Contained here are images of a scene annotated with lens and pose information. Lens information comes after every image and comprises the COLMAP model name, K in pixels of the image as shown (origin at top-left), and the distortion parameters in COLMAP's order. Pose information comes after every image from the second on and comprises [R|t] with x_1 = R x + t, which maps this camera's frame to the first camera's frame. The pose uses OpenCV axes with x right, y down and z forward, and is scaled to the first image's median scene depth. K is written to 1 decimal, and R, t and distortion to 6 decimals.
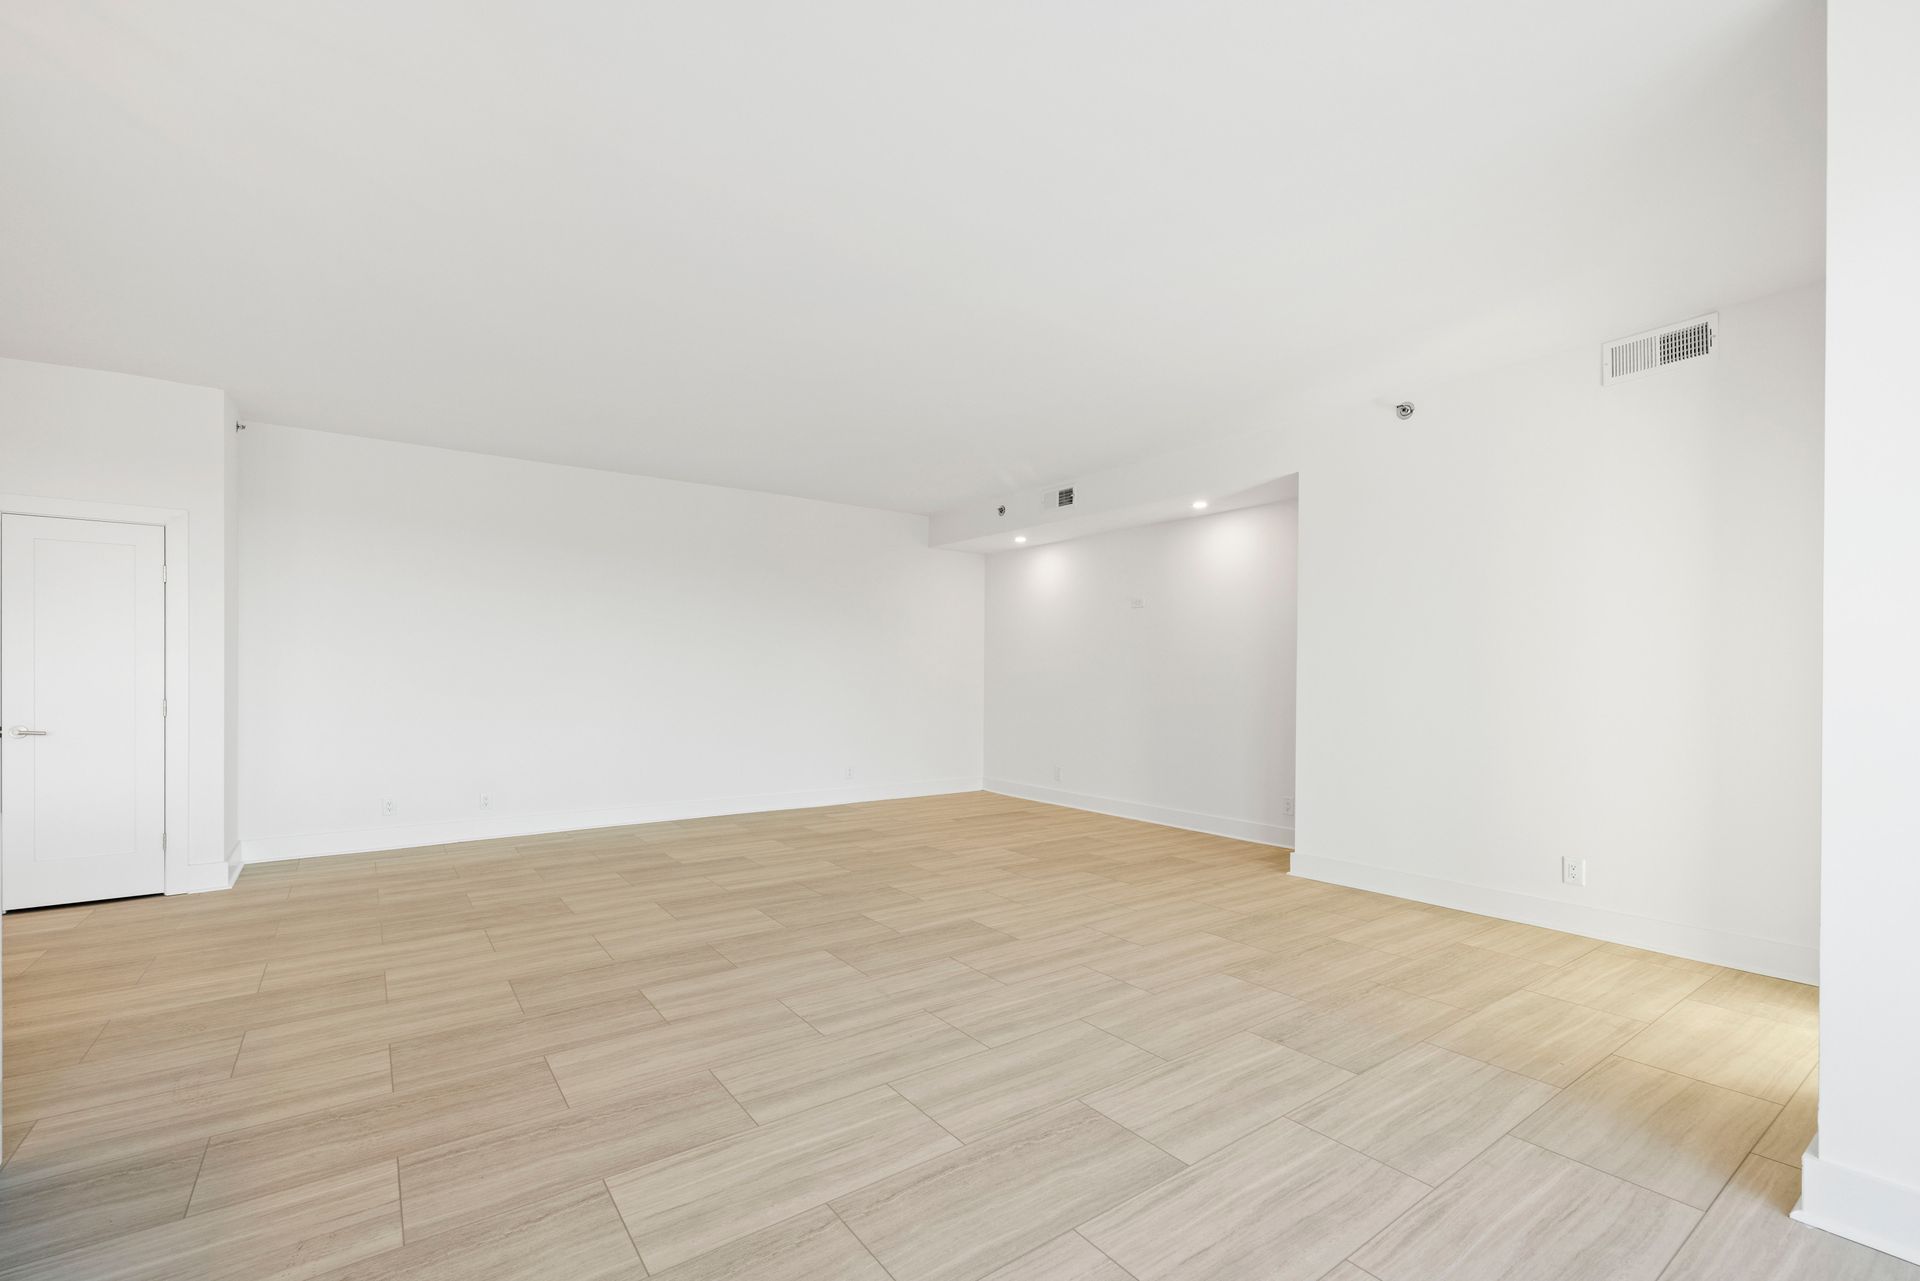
lens RADIAL K [[821.2, 0, 954.9], [0, 821.2, 680.2], [0, 0, 1]] dist [0.001239, 0.000109]
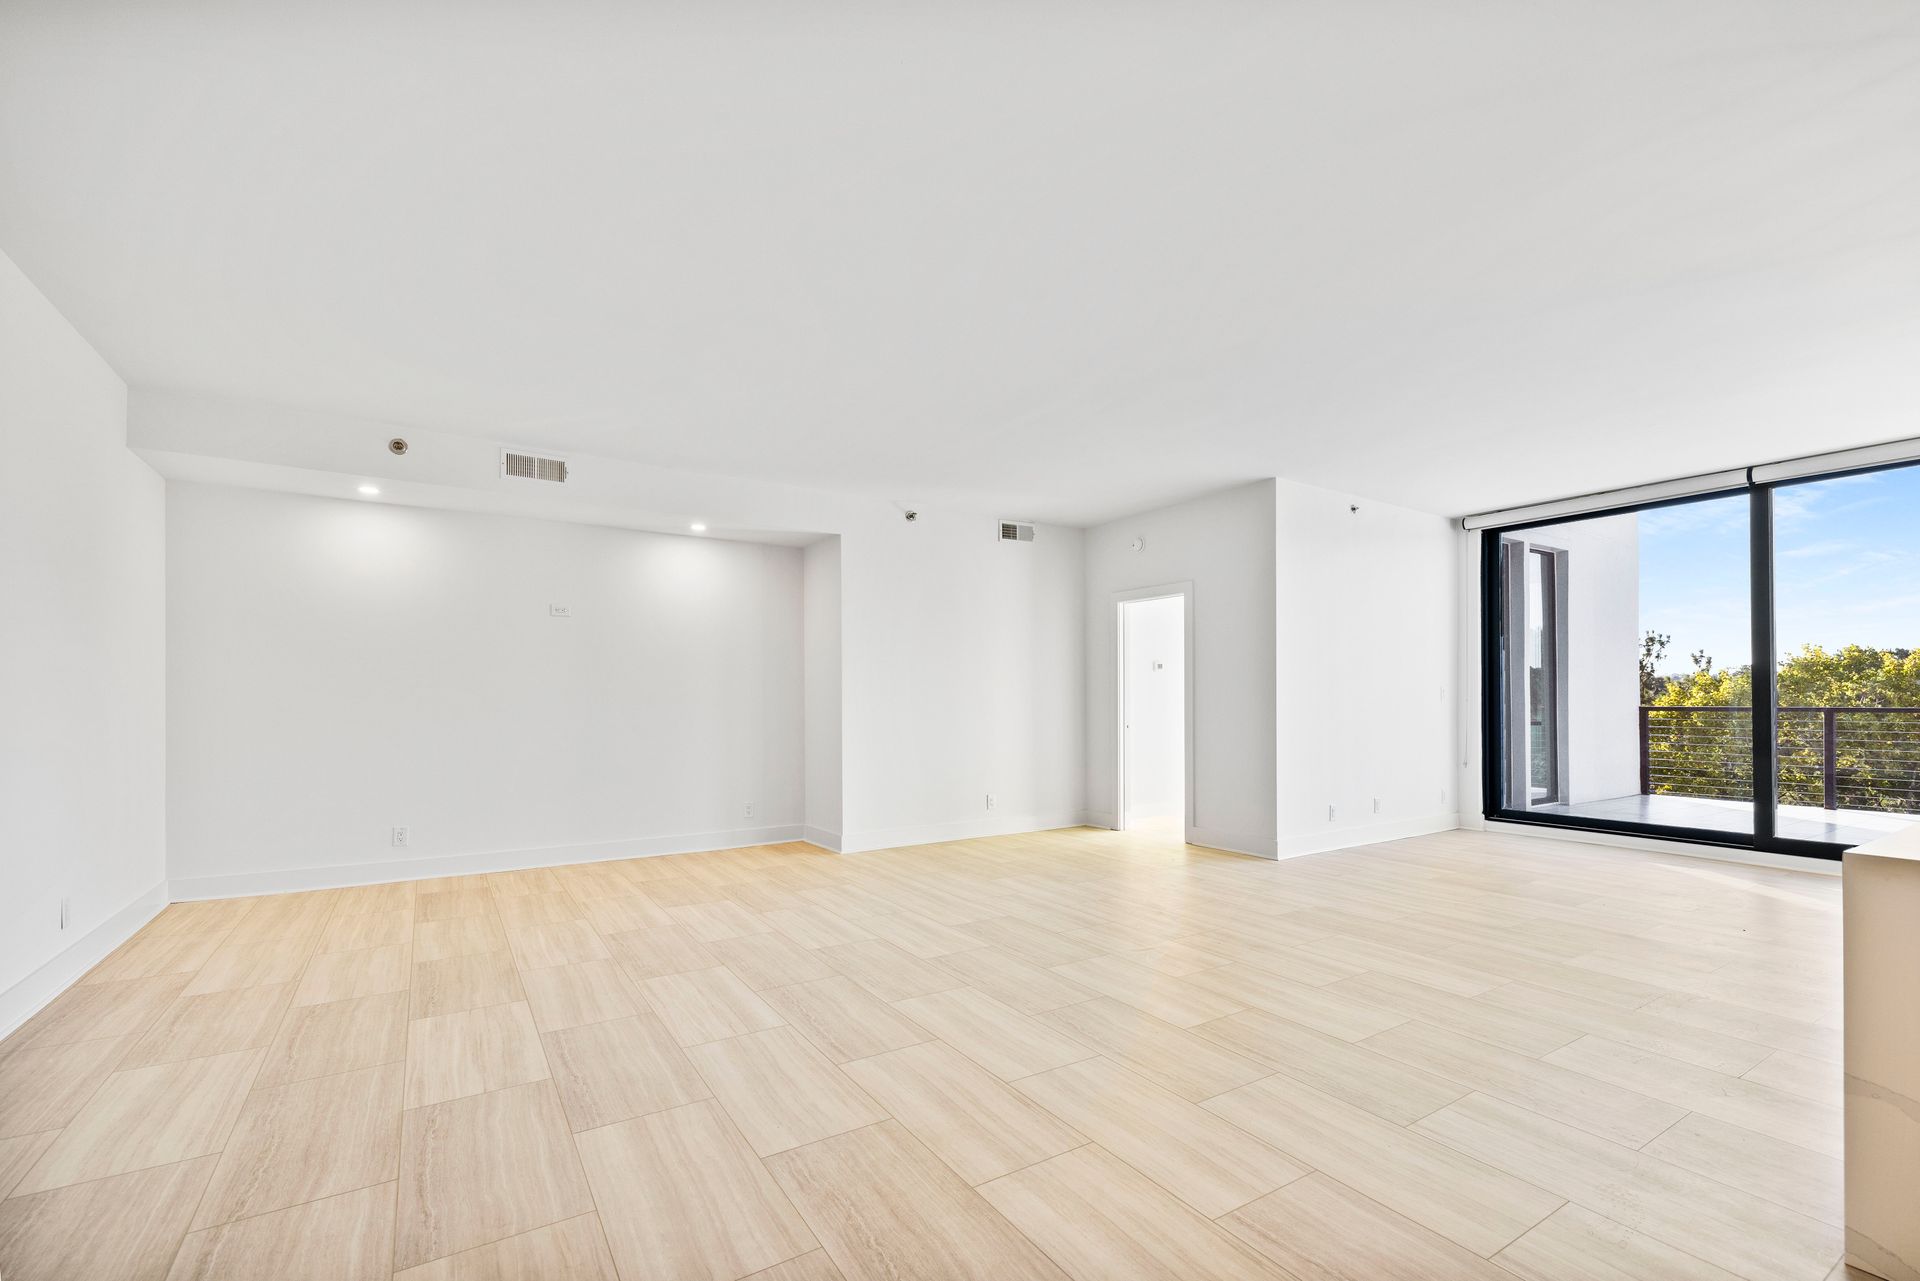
lens RADIAL K [[821.2, 0, 954.9], [0, 821.2, 680.2], [0, 0, 1]] dist [0.001239, 0.000109]
pose [[0.058322, 0.020174, 0.998094, -1.246955], [0.007193, 0.999761, -0.020628, -0.001674], [-0.998272, 0.008383, 0.058163, 1.120761]]
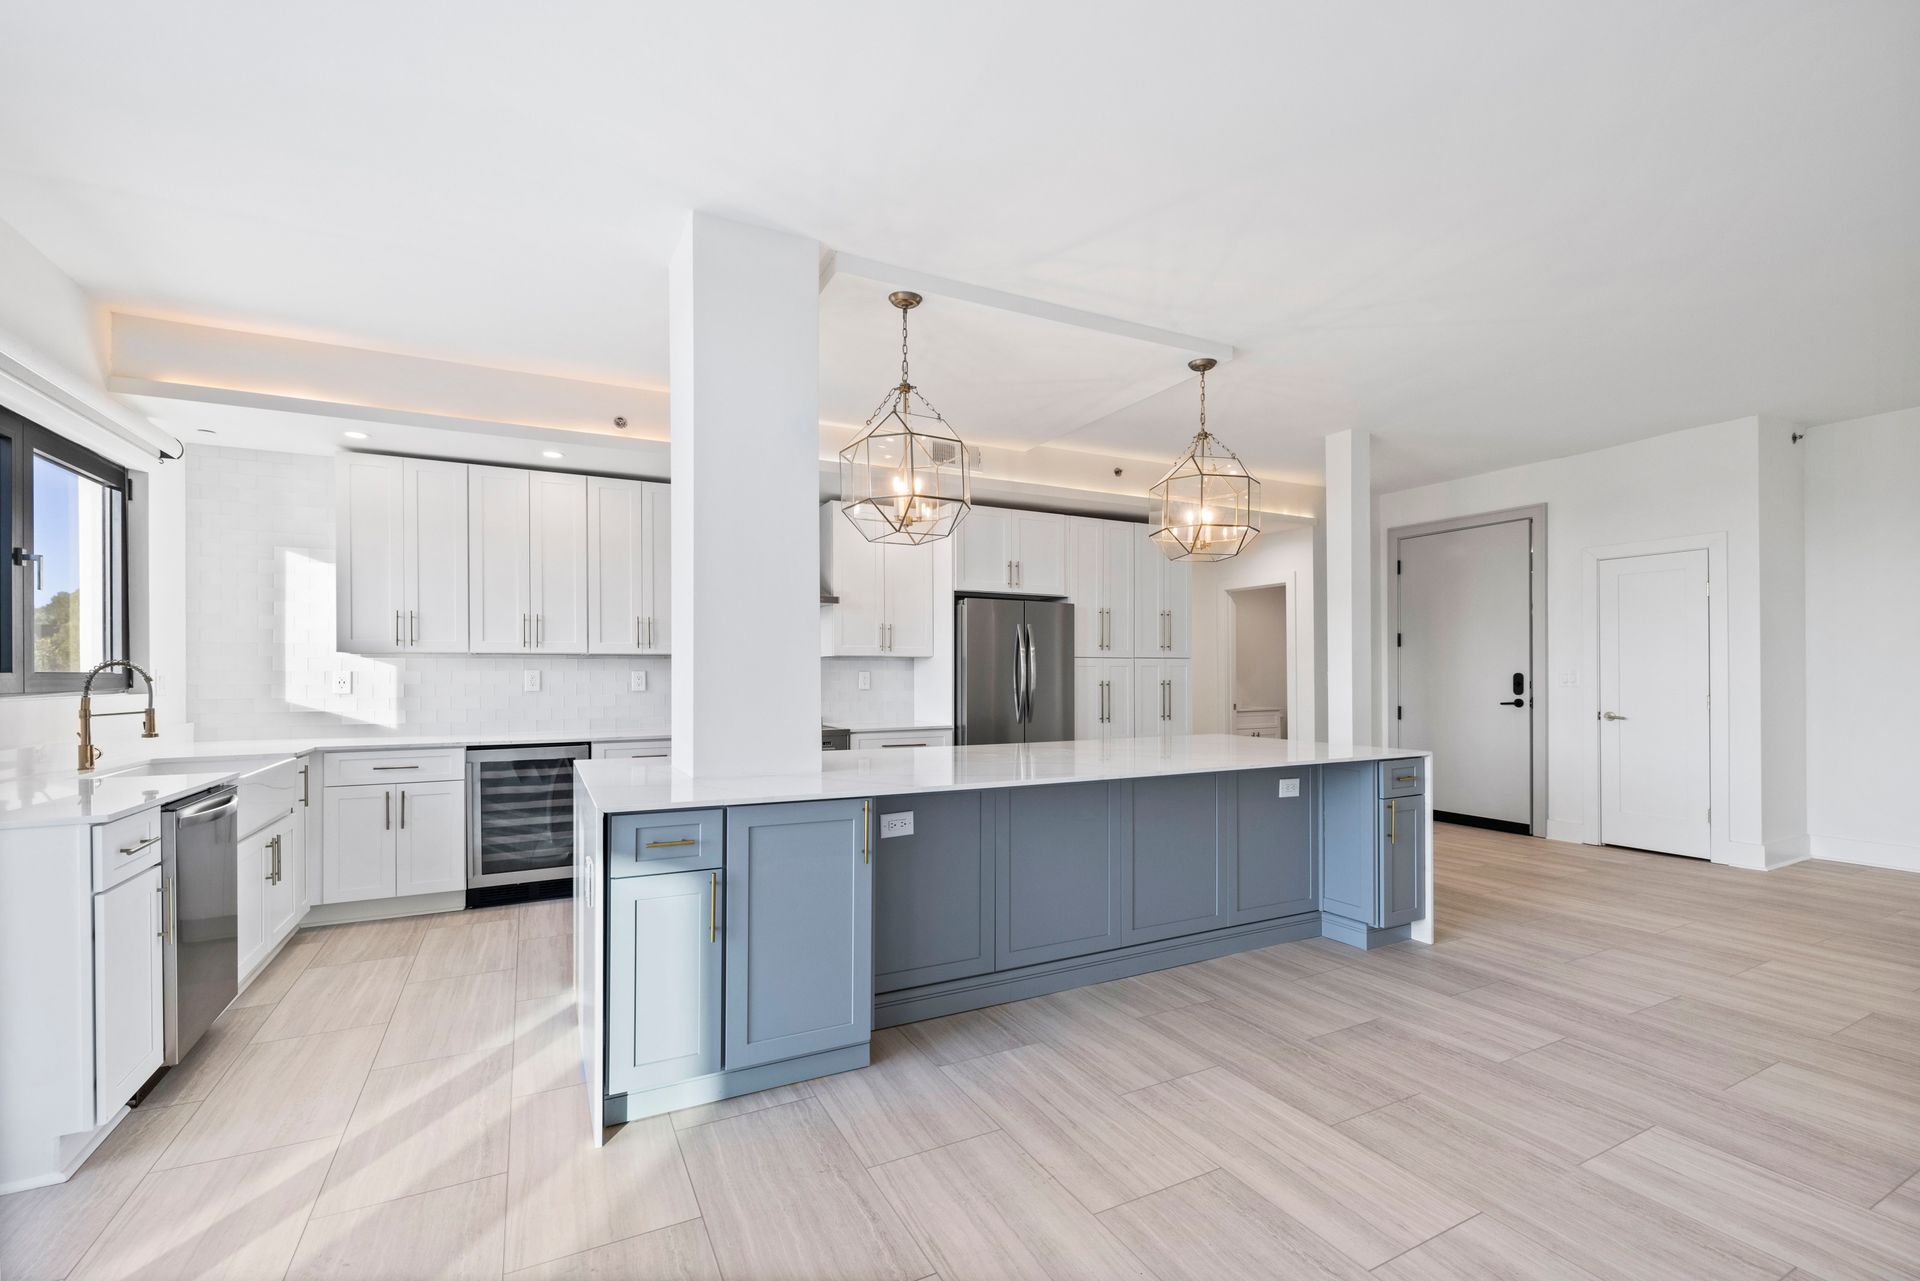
lens RADIAL K [[814.9, 0, 954.4], [0, 814.9, 677.9], [0, 0, 1]] dist [0.001393, 0.000556]
pose [[-0.136457, 0.002412, -0.990643, 0.468888], [-0.000869, 0.999996, 0.002554, -0.005435], [0.990646, 0.001209, -0.136454, 0.113960]]
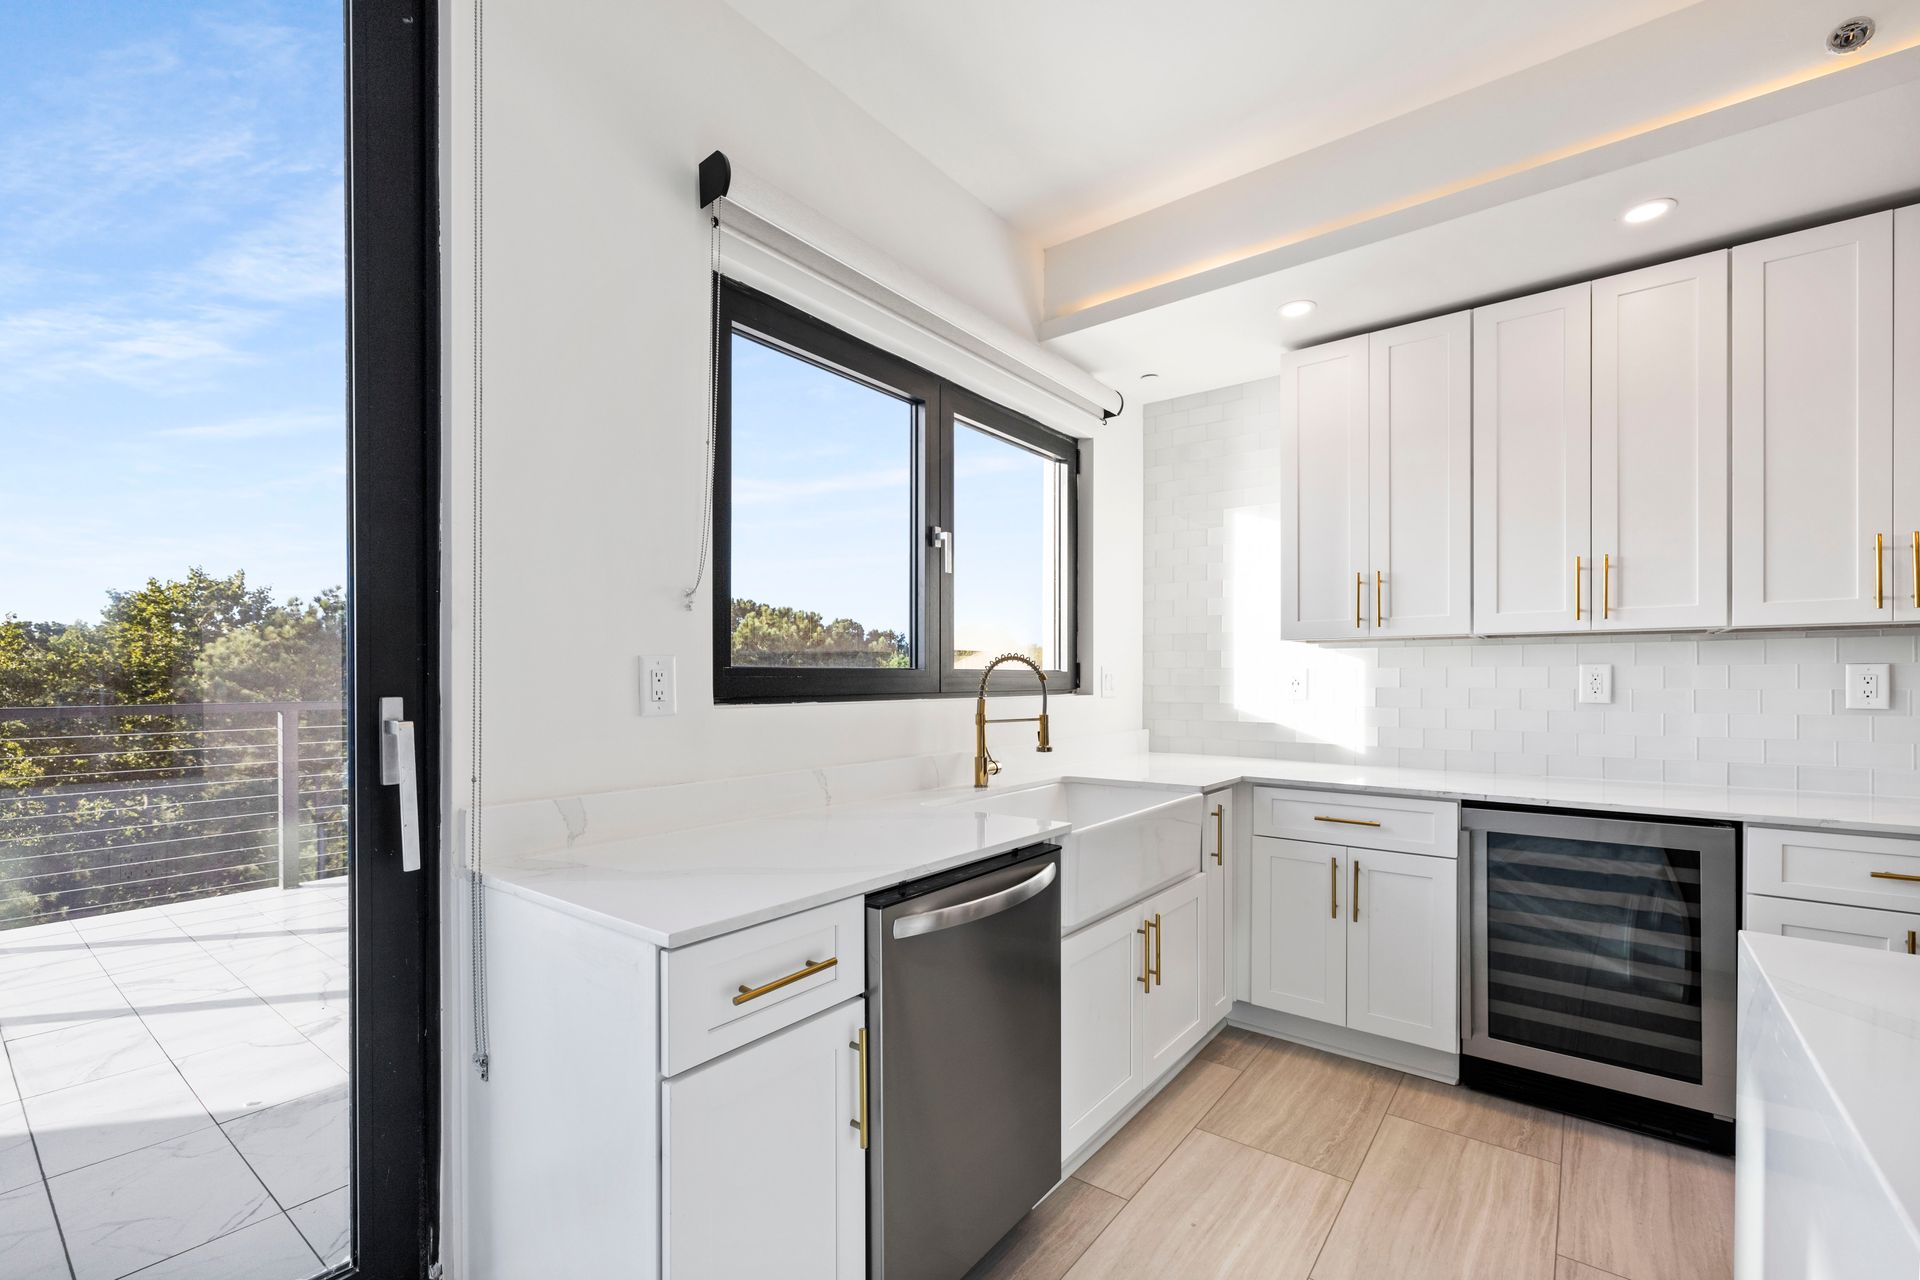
lens RADIAL K [[814.9, 0, 954.4], [0, 814.9, 677.4], [0, 0, 1]] dist [0.001393, 0.000556]
pose [[-0.958569, -0.001778, -0.284854, -0.046140], [-0.002934, 0.999989, 0.003630, -0.003098], [0.284845, 0.004315, -0.958564, -0.247526]]
